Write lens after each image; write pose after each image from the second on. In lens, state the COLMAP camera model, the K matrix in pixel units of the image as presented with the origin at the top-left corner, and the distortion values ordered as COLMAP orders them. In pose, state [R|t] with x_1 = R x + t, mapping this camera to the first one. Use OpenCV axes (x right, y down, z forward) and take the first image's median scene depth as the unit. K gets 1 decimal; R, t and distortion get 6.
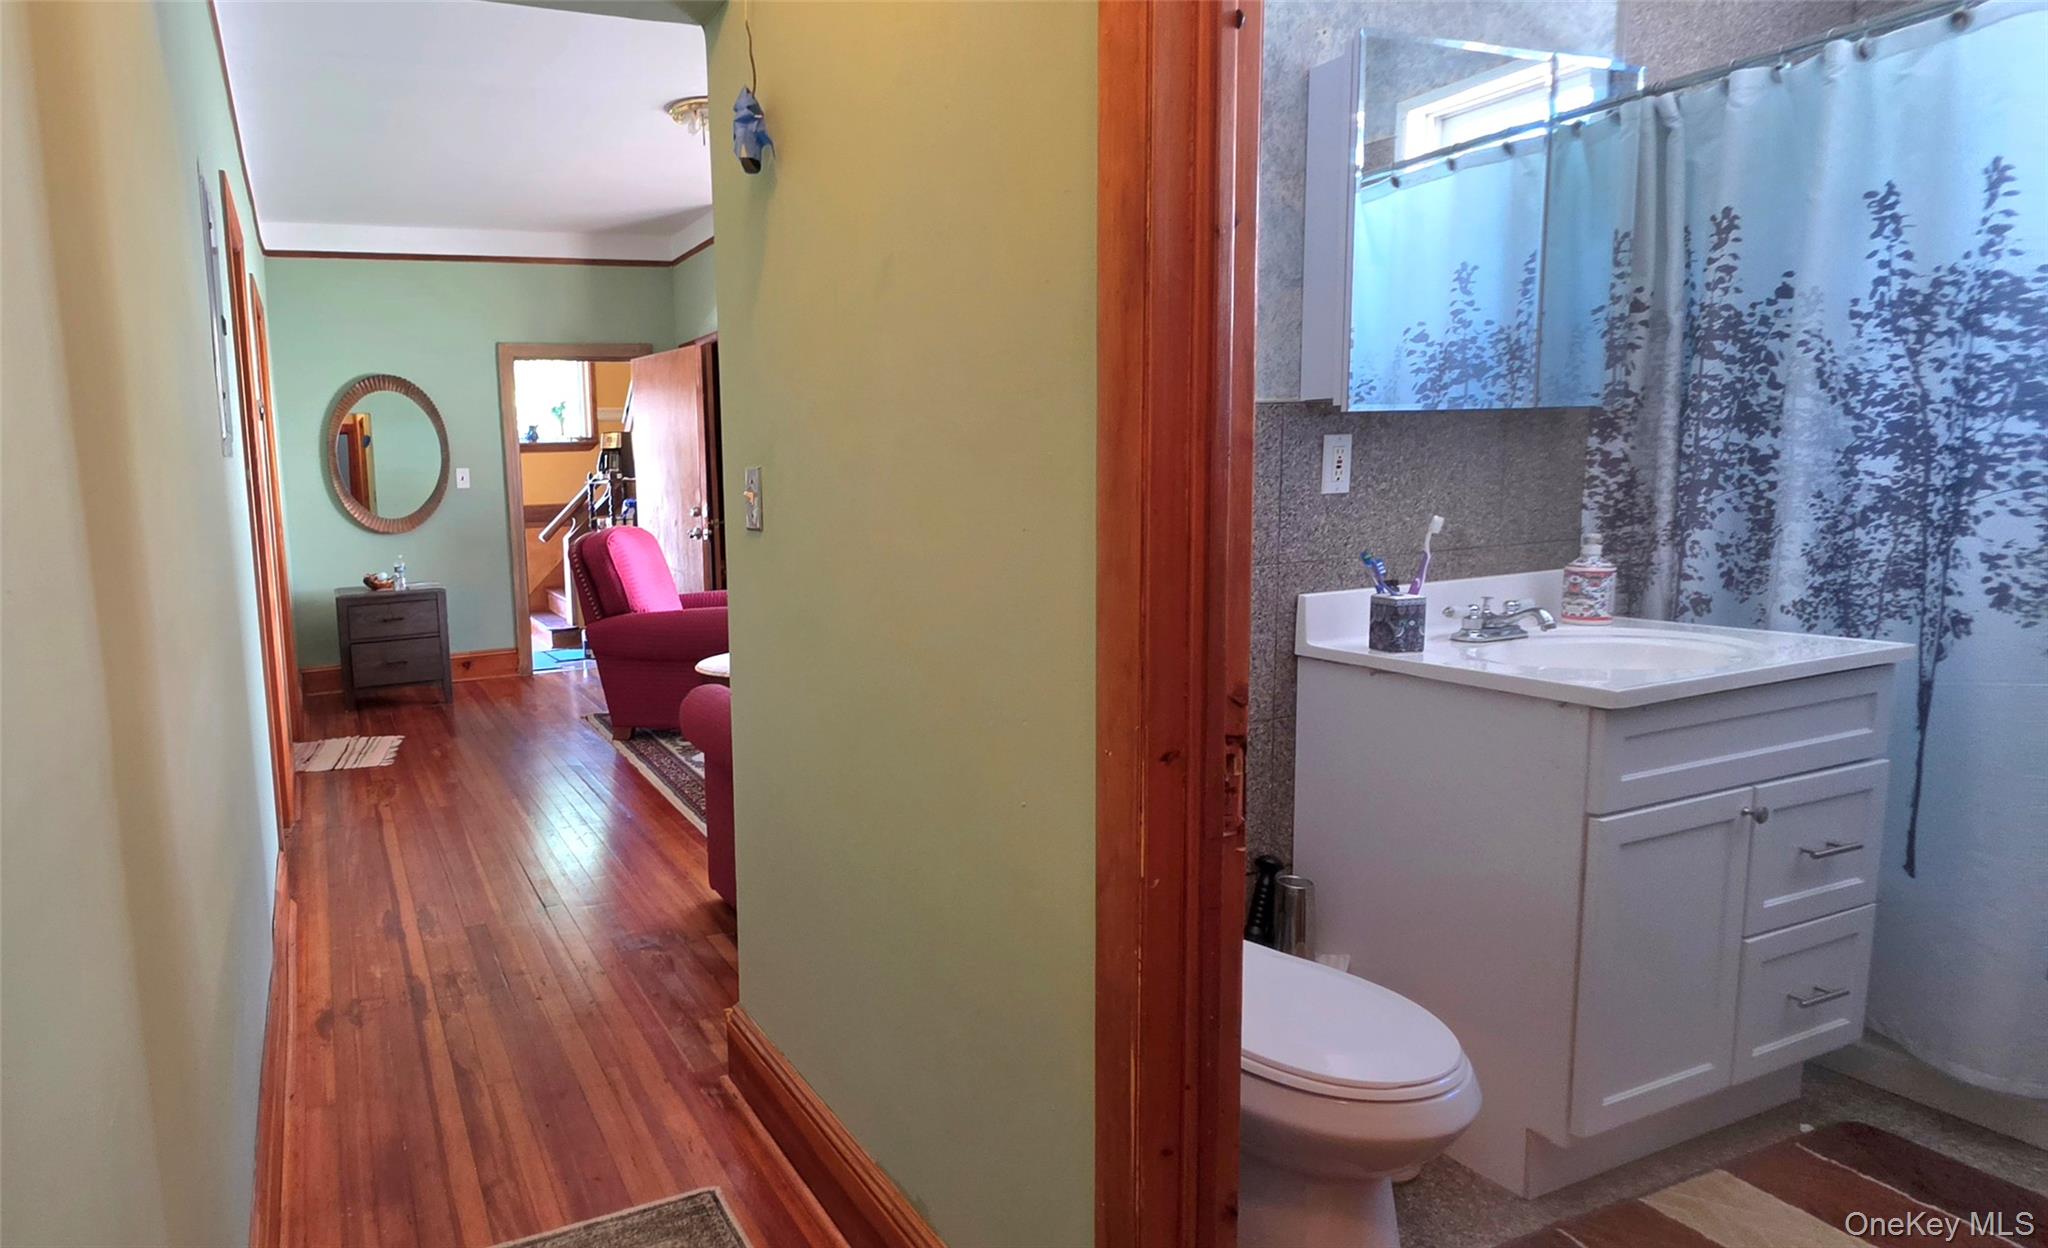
lens RADIAL K [[1376.5, 0, 1025.8], [0, 1376.5, 627.2], [0, 0, 1]] dist [0.000942, 0.000724]
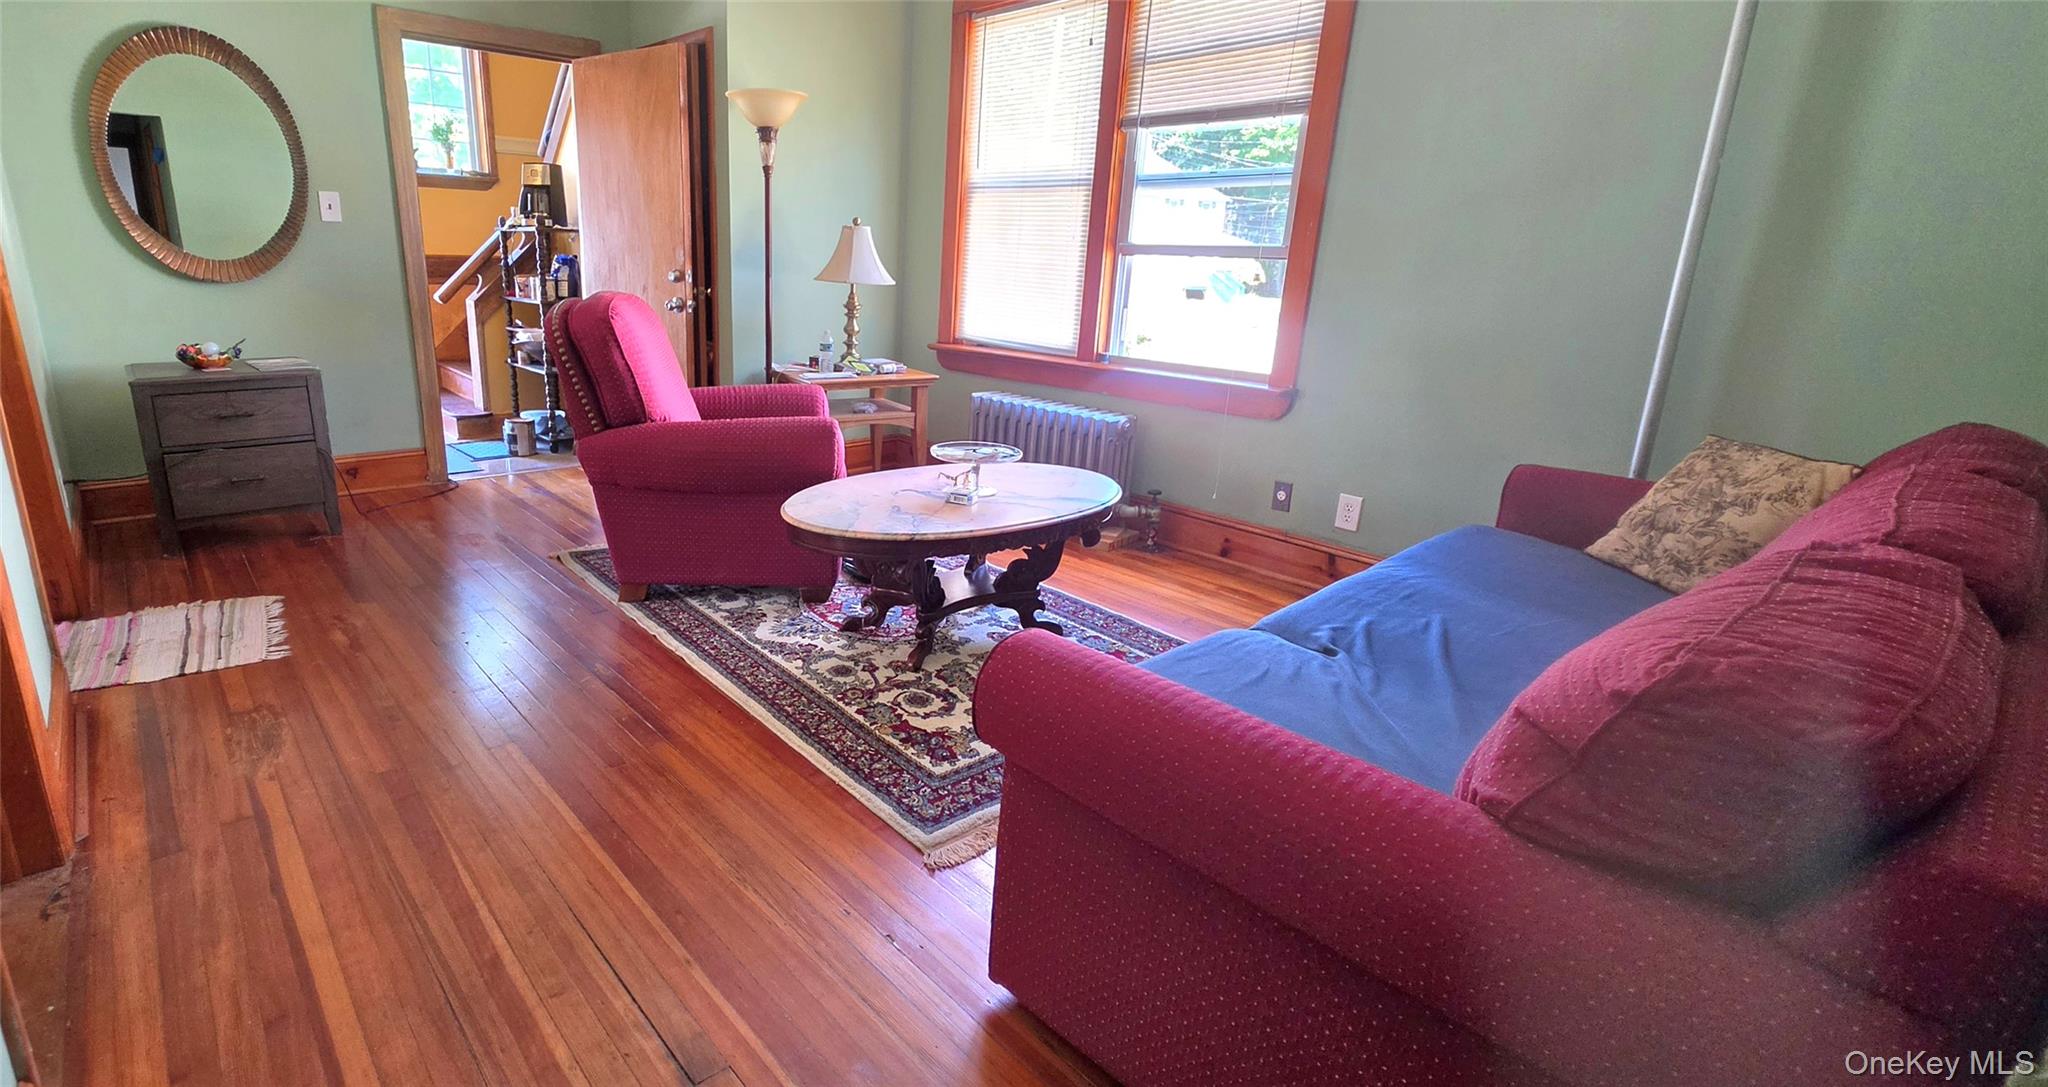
lens RADIAL K [[974.8, 0, 1019.8], [0, 974.8, 536.1], [0, 0, 1]] dist [-0.005570, -0.001362]
pose [[0.964781, -0.009674, 0.262875, -0.203349], [-0.031481, 0.987895, 0.151895, -0.029267], [-0.261162, -0.154821, 0.952798, 0.415889]]
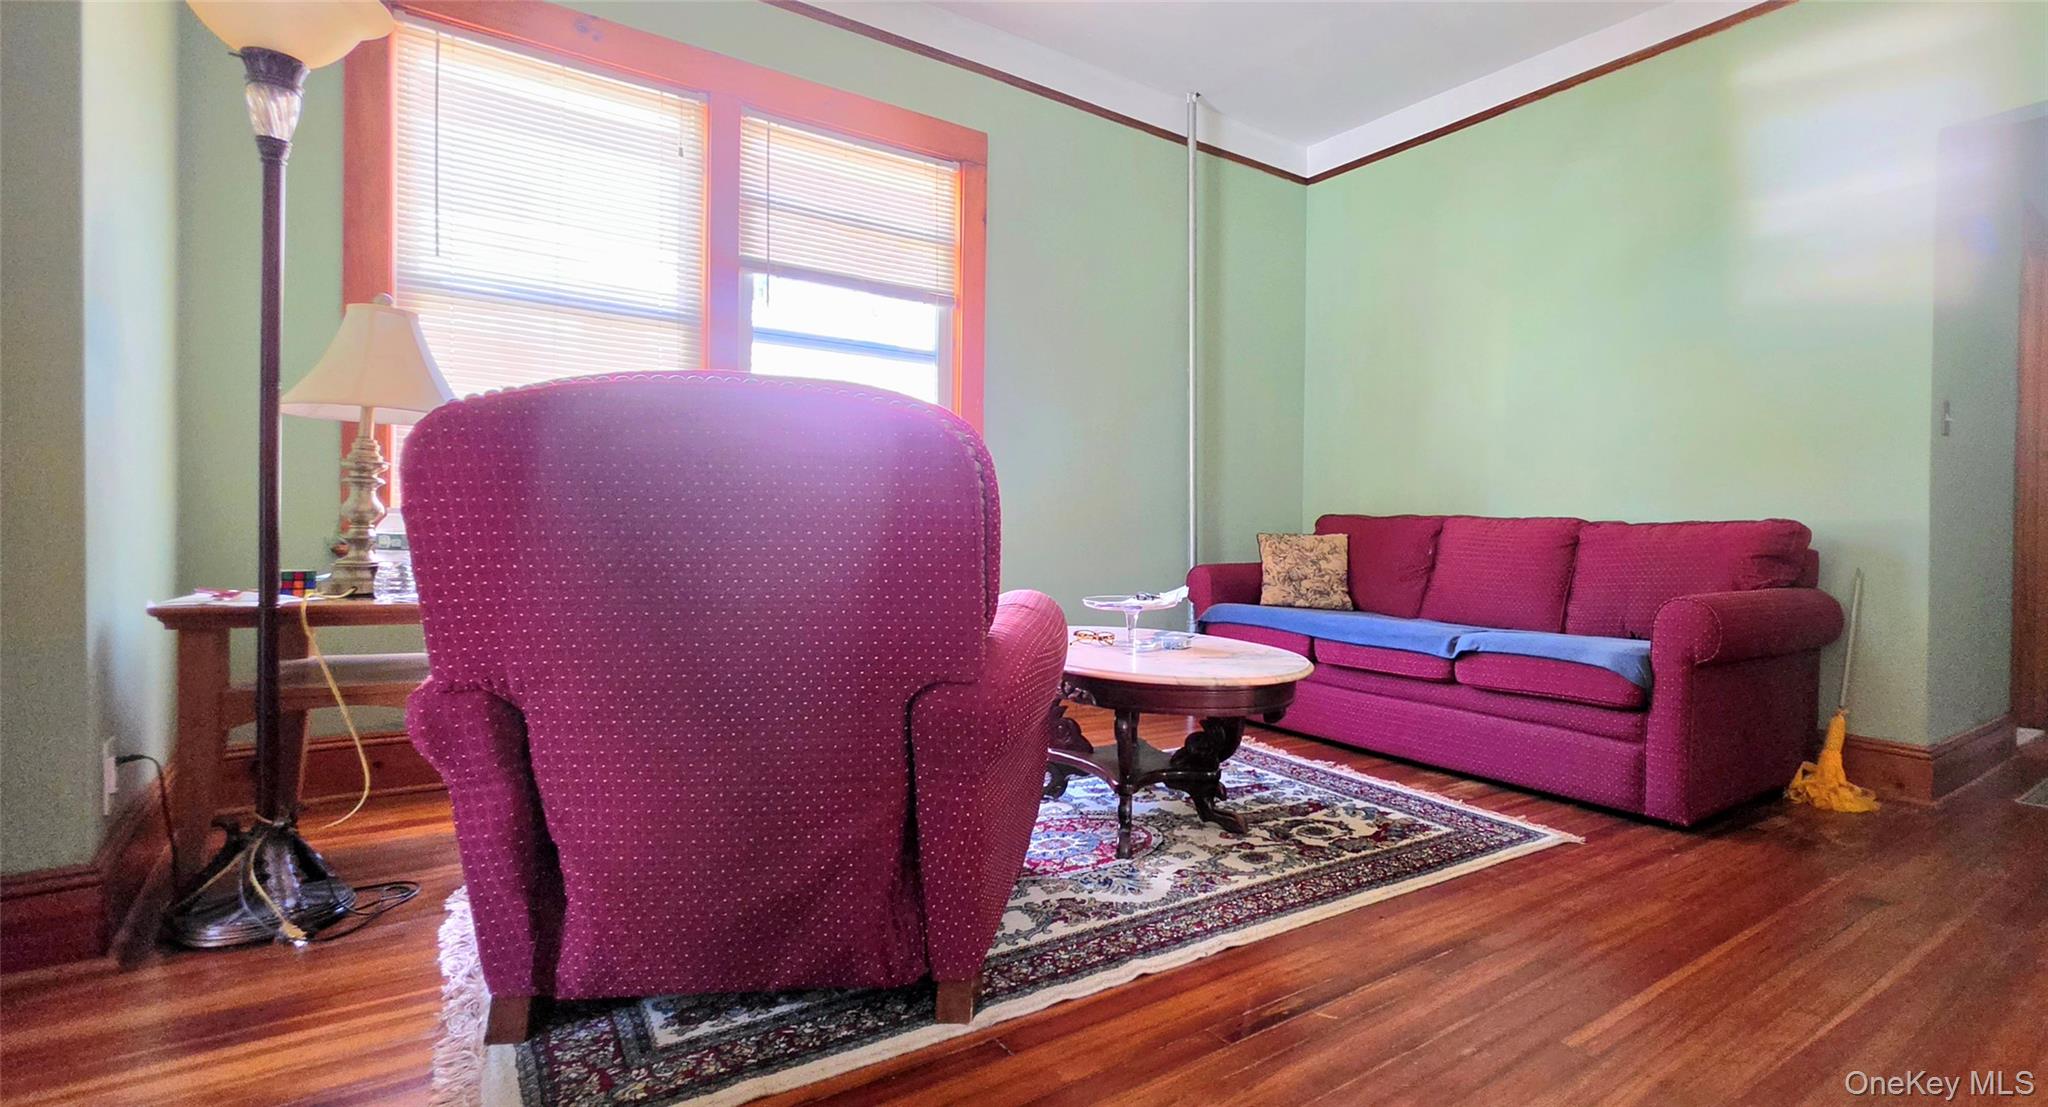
lens RADIAL K [[1016.7, 0, 1025.0], [0, 1016.7, 555.9], [0, 0, 1]] dist [-0.002318, -0.001181]
pose [[-0.170158, 0.035663, 0.984771, -0.490471], [0.125337, 0.992012, -0.014269, -0.015981], [-0.977413, 0.121001, -0.173269, 0.924817]]
